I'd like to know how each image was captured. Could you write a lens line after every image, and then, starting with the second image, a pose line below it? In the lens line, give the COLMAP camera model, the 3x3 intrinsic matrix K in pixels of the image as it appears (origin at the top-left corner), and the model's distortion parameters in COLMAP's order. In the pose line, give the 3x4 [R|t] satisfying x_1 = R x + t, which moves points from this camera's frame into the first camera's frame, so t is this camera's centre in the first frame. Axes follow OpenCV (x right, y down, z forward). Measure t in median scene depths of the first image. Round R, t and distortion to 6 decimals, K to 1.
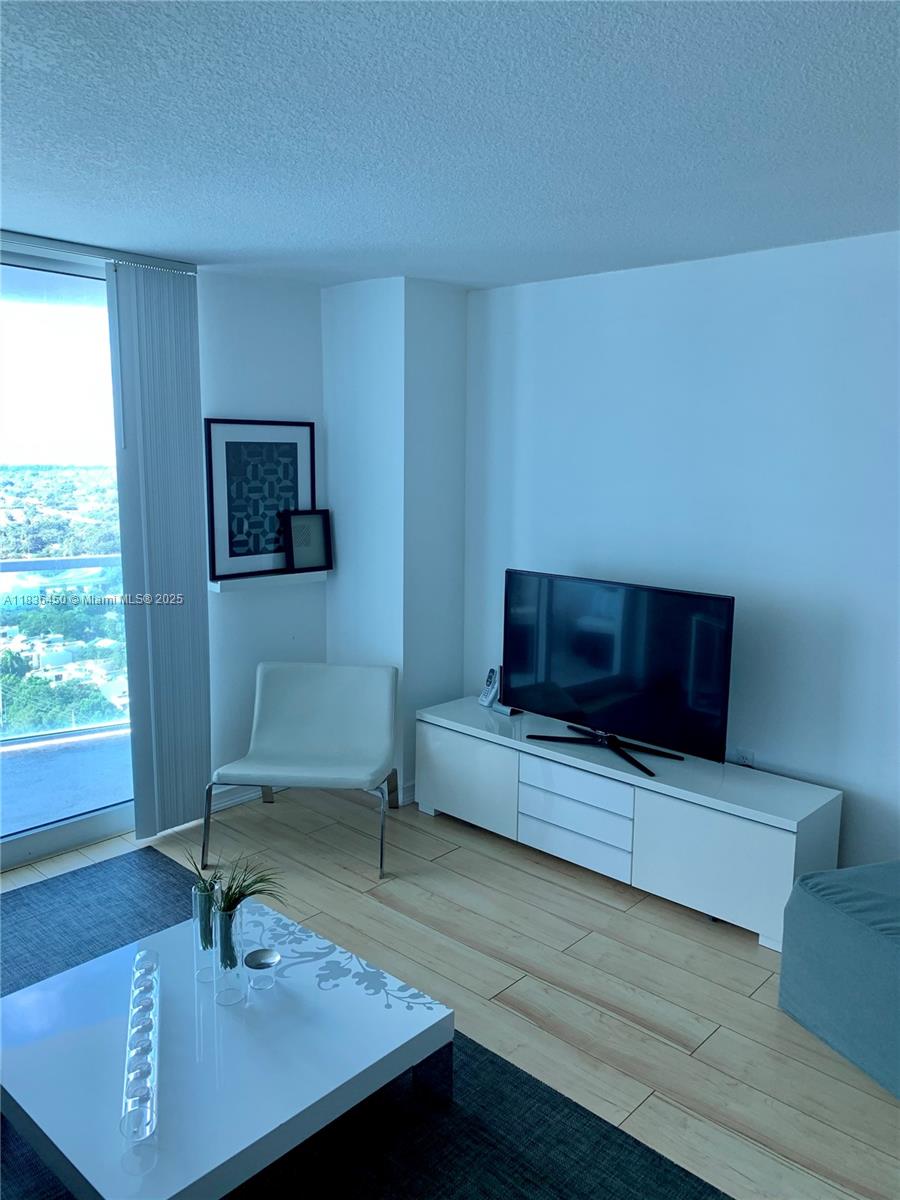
lens RADIAL K [[916.8, 0, 456.1], [0, 916.8, 591.0], [0, 0, 1]] dist [0.035747, -0.037968]
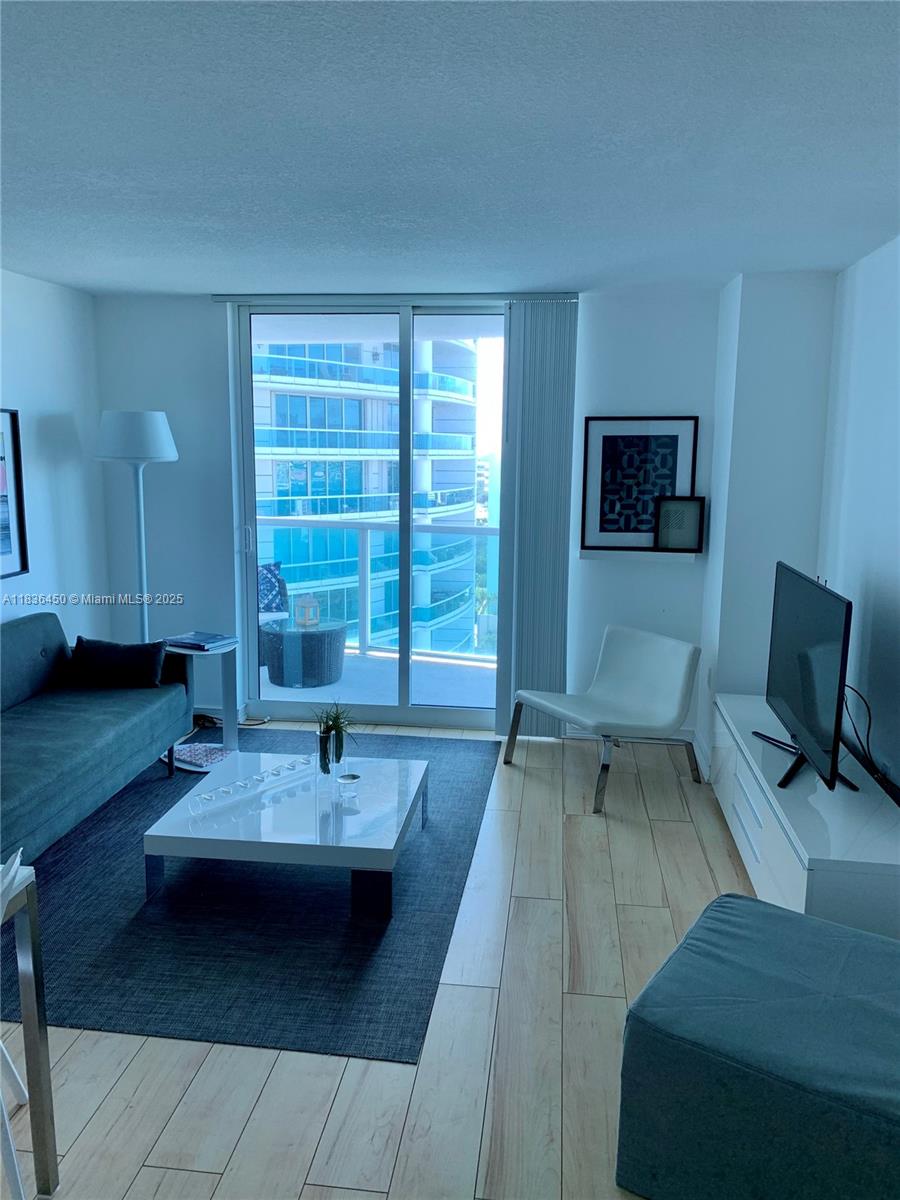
lens RADIAL K [[916.8, 0, 455.9], [0, 916.8, 604.2], [0, 0, 1]] dist [0.035747, -0.037968]
pose [[0.580857, 0.133513, -0.802982, 0.617356], [-0.127613, 0.989195, 0.072163, -0.005647], [0.803940, 0.060555, 0.591619, 0.145061]]
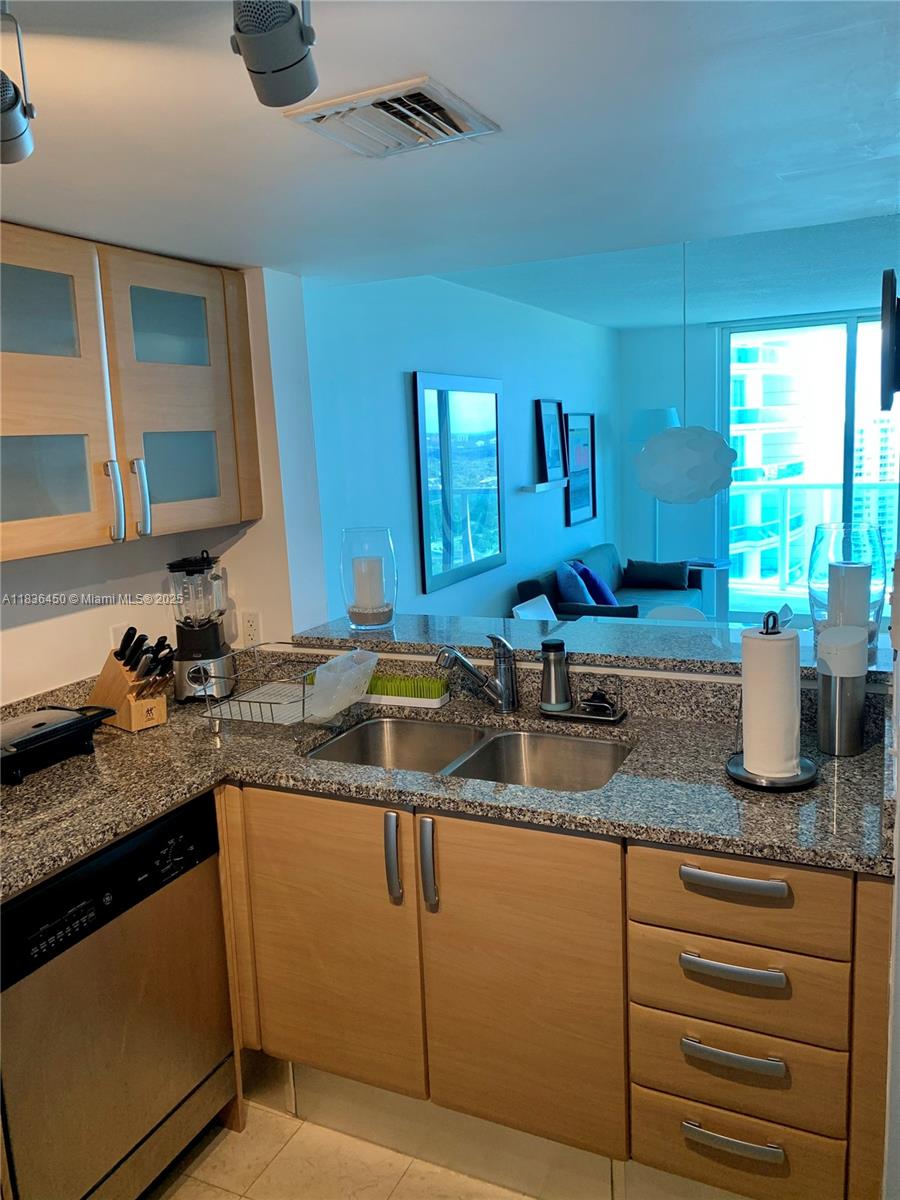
lens RADIAL K [[916.8, 0, 450.7], [0, 916.8, 597.6], [0, 0, 1]] dist [0.035747, -0.037968]
pose [[0.295104, 0.139706, -0.945196, 0.972214], [-0.093937, 0.988702, 0.116808, 0.072628], [0.950836, 0.054319, 0.304893, -0.372695]]
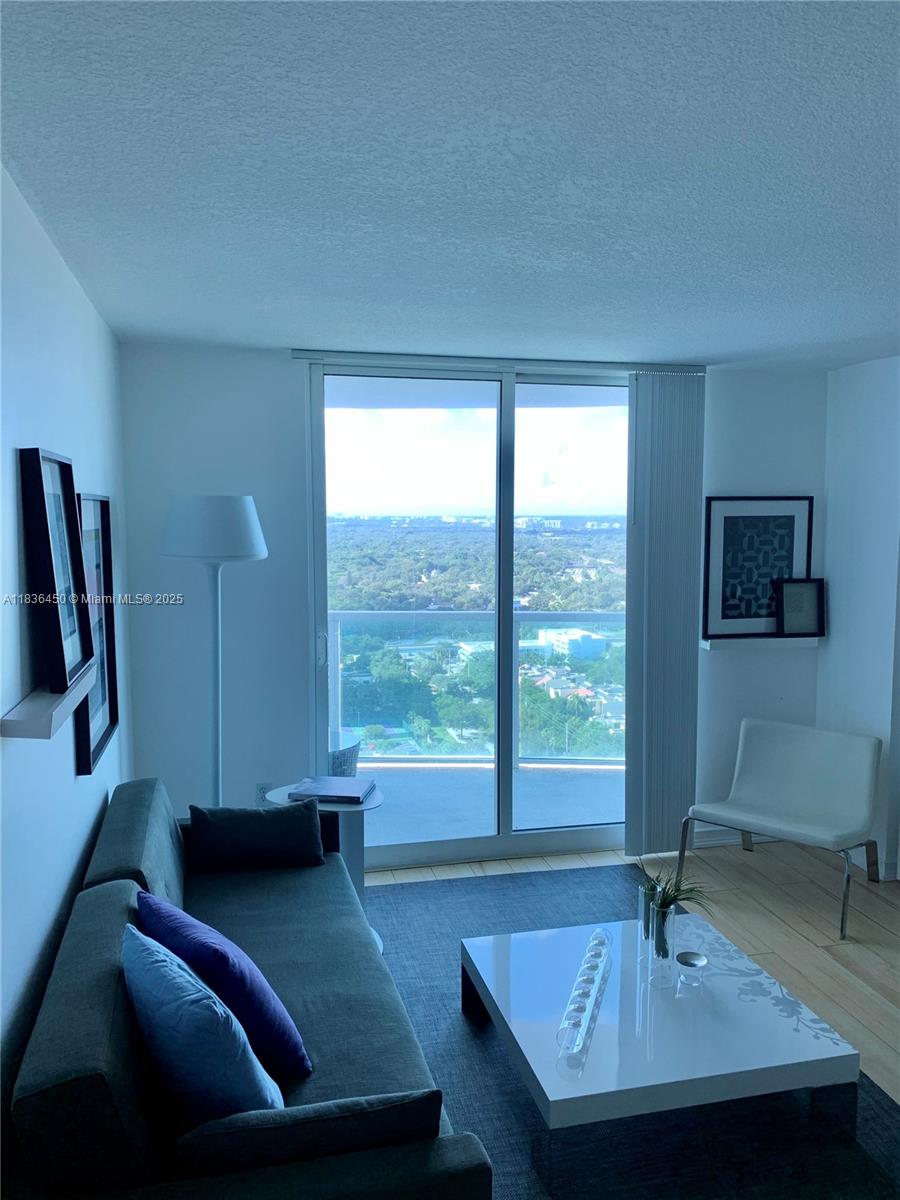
lens RADIAL K [[916.8, 0, 455.2], [0, 916.8, 598.6], [0, 0, 1]] dist [0.035747, -0.037968]
pose [[0.830076, 0.042927, -0.555995, 0.103159], [-0.075851, 0.996458, -0.036308, 0.003595], [0.552467, 0.072312, 0.830392, -0.104731]]
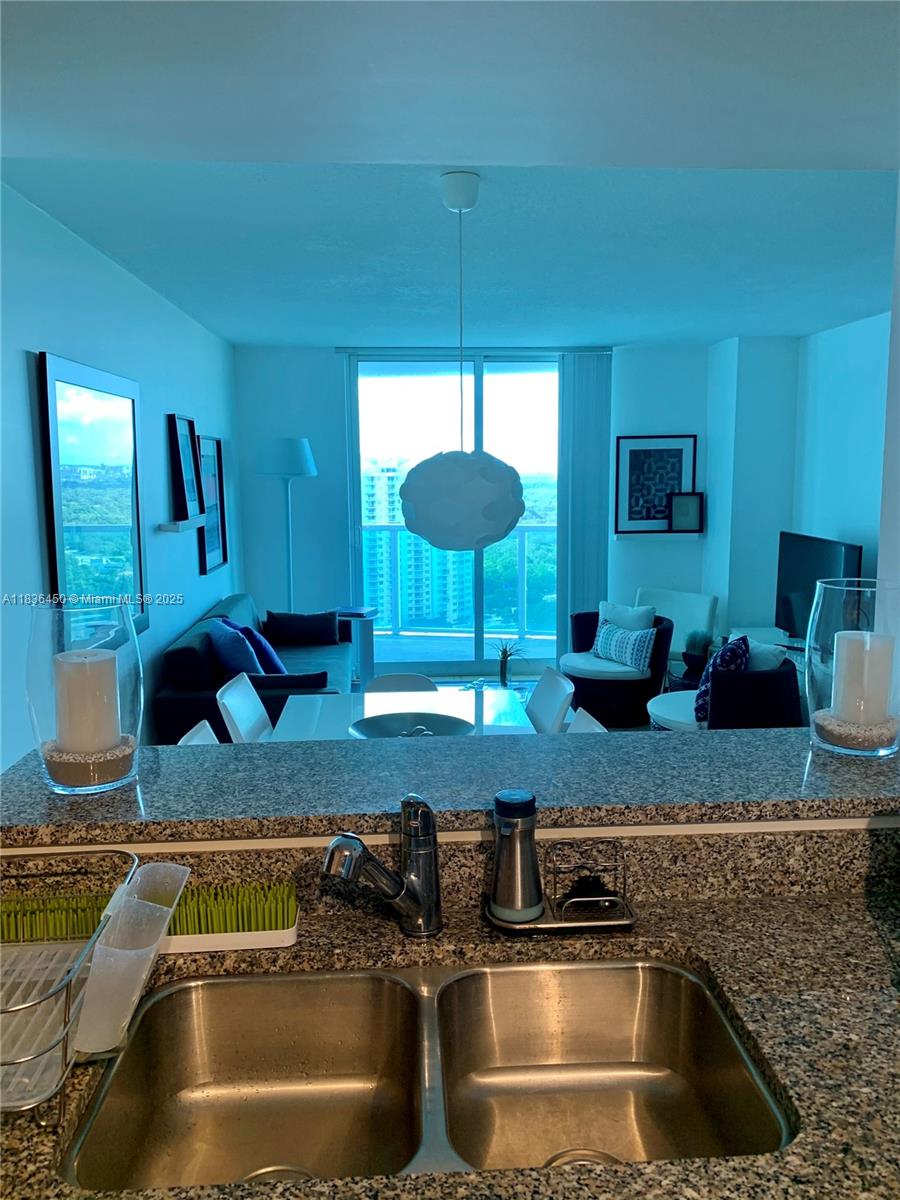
lens RADIAL K [[916.8, 0, 456.9], [0, 916.8, 600.7], [0, 0, 1]] dist [0.035747, -0.037968]
pose [[0.722113, 0.084601, -0.686582, 0.663602], [-0.088168, 0.995655, 0.029955, 0.083500], [0.686134, 0.038904, 0.726435, -0.388722]]
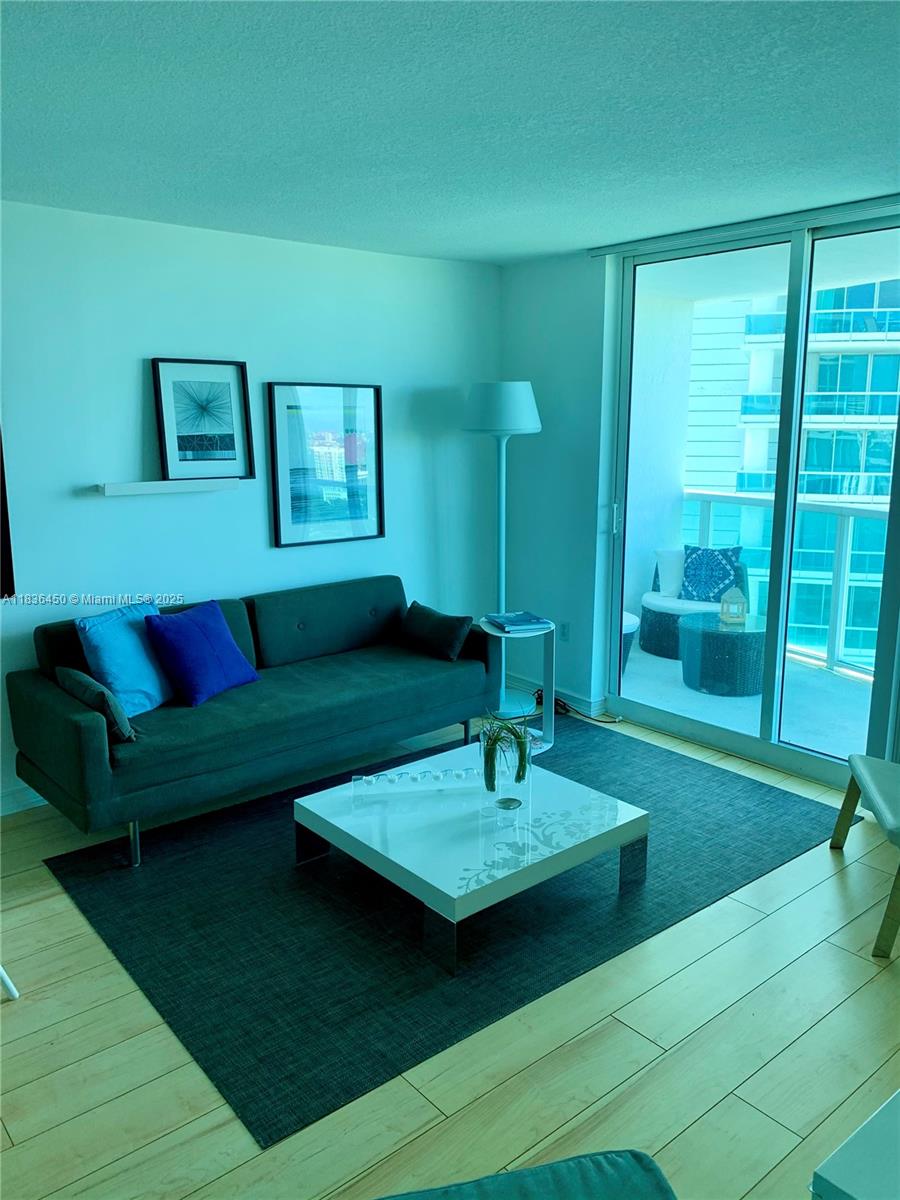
lens RADIAL K [[916.8, 0, 446.5], [0, 916.8, 596.2], [0, 0, 1]] dist [0.035747, -0.037968]
pose [[-0.141510, 0.179935, -0.973447, 0.583713], [-0.147295, 0.968569, 0.200446, -0.071322], [0.978917, 0.171748, -0.110559, 0.598087]]
